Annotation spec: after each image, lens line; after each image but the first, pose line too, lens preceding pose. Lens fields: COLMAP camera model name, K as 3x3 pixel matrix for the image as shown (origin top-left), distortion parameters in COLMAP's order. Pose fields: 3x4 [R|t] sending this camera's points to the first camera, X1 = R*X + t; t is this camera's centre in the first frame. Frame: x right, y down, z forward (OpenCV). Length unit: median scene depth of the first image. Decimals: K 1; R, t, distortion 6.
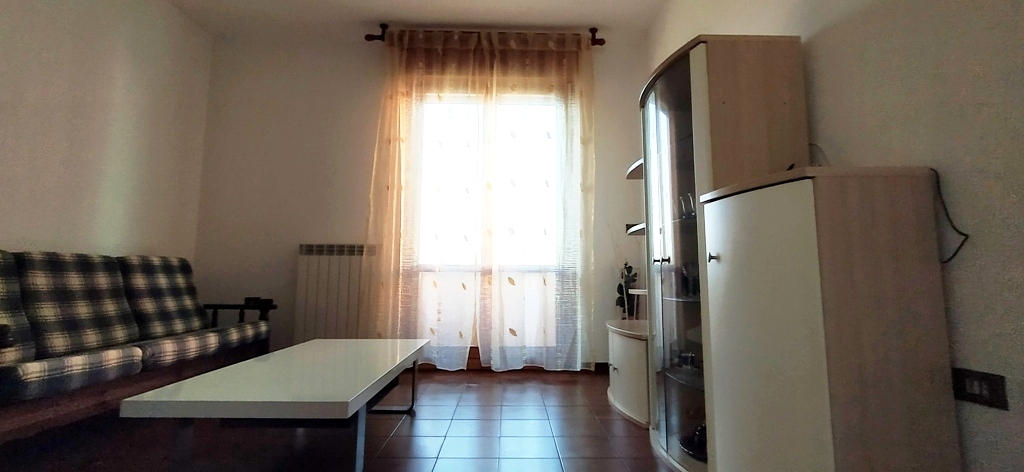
lens RADIAL K [[461.5, 0, 517.2], [0, 461.5, 226.0], [0, 0, 1]] dist [-0.004137, 0.000090]
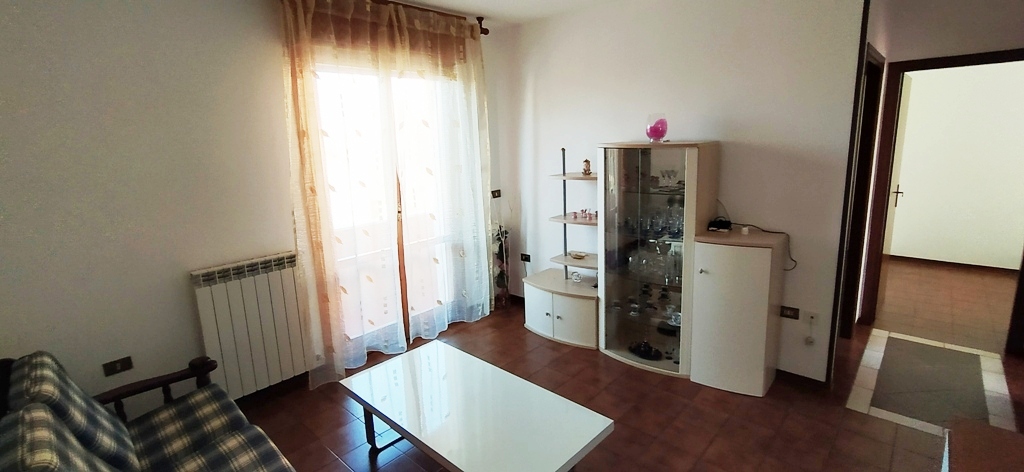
lens RADIAL K [[460.9, 0, 516.6], [0, 460.9, 233.6], [0, 0, 1]] dist [0.002450, 0.000046]
pose [[0.684906, -0.176714, 0.706877, -0.647328], [-0.040173, 0.959510, 0.278795, -0.262553], [-0.727523, -0.219346, 0.650075, 0.147114]]
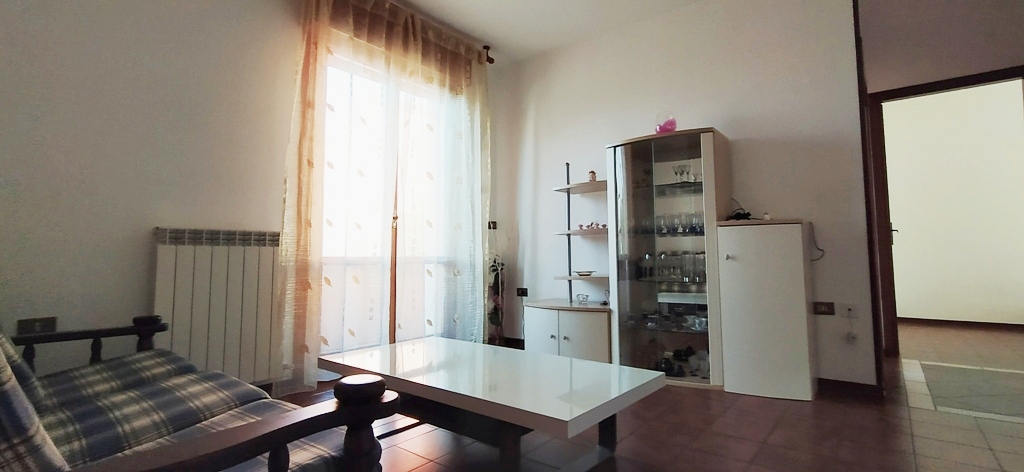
lens RADIAL K [[461.5, 0, 517.2], [0, 461.5, 226.0], [0, 0, 1]] dist [-0.004137, 0.000090]
pose [[0.640927, 0.042502, 0.766424, -0.662407], [-0.070339, 0.997517, 0.003504, -0.000778], [-0.764372, -0.056156, 0.642326, 0.208376]]
